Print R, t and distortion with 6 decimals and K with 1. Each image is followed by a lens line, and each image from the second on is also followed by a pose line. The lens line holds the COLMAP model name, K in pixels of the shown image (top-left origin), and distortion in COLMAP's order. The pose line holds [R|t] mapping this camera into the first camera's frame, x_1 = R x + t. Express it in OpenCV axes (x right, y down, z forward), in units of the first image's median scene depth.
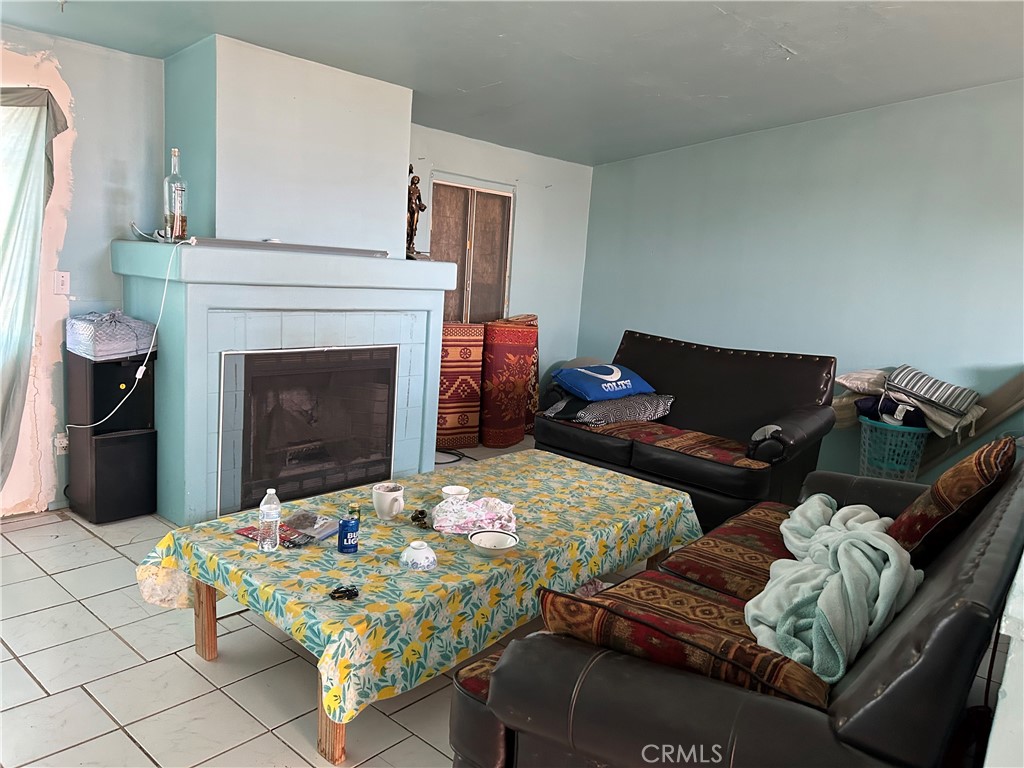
lens RADIAL K [[776.2, 0, 507.9], [0, 776.2, 379.6], [0, 0, 1]] dist [0.050159, -0.054602]
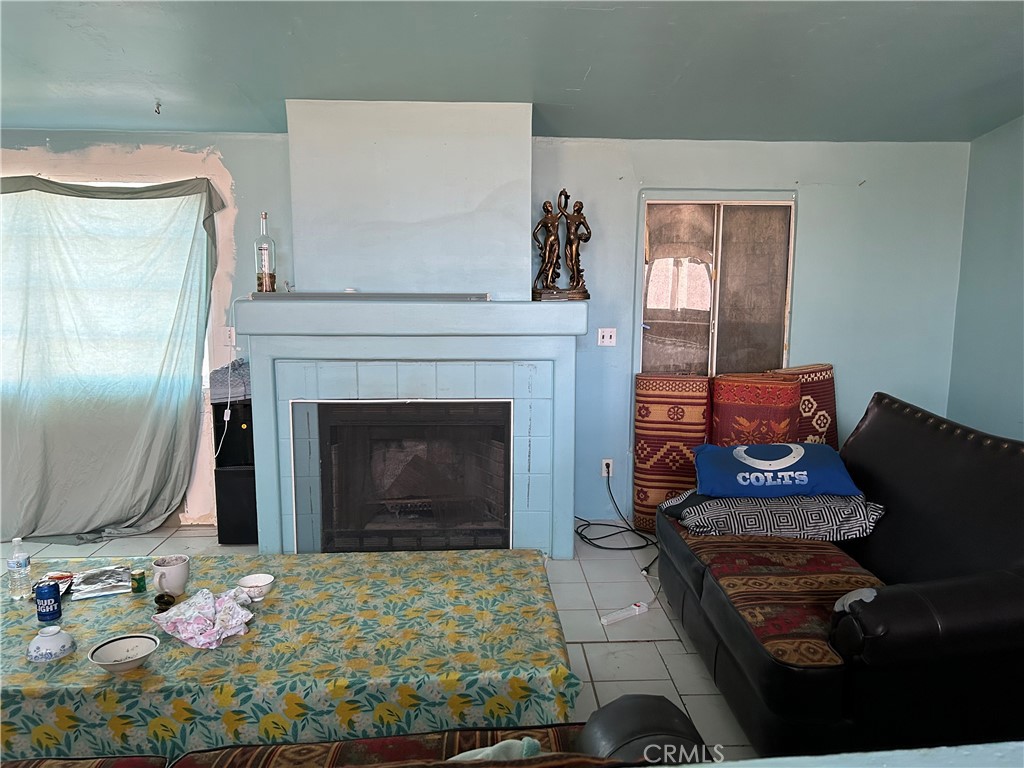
lens RADIAL K [[776.2, 0, 511.1], [0, 776.2, 385.1], [0, 0, 1]] dist [0.050159, -0.054602]
pose [[0.688501, 0.034025, -0.724437, 0.505286], [-0.064378, 0.997823, -0.014319, -0.050872], [0.722373, 0.056497, 0.689192, 0.423577]]
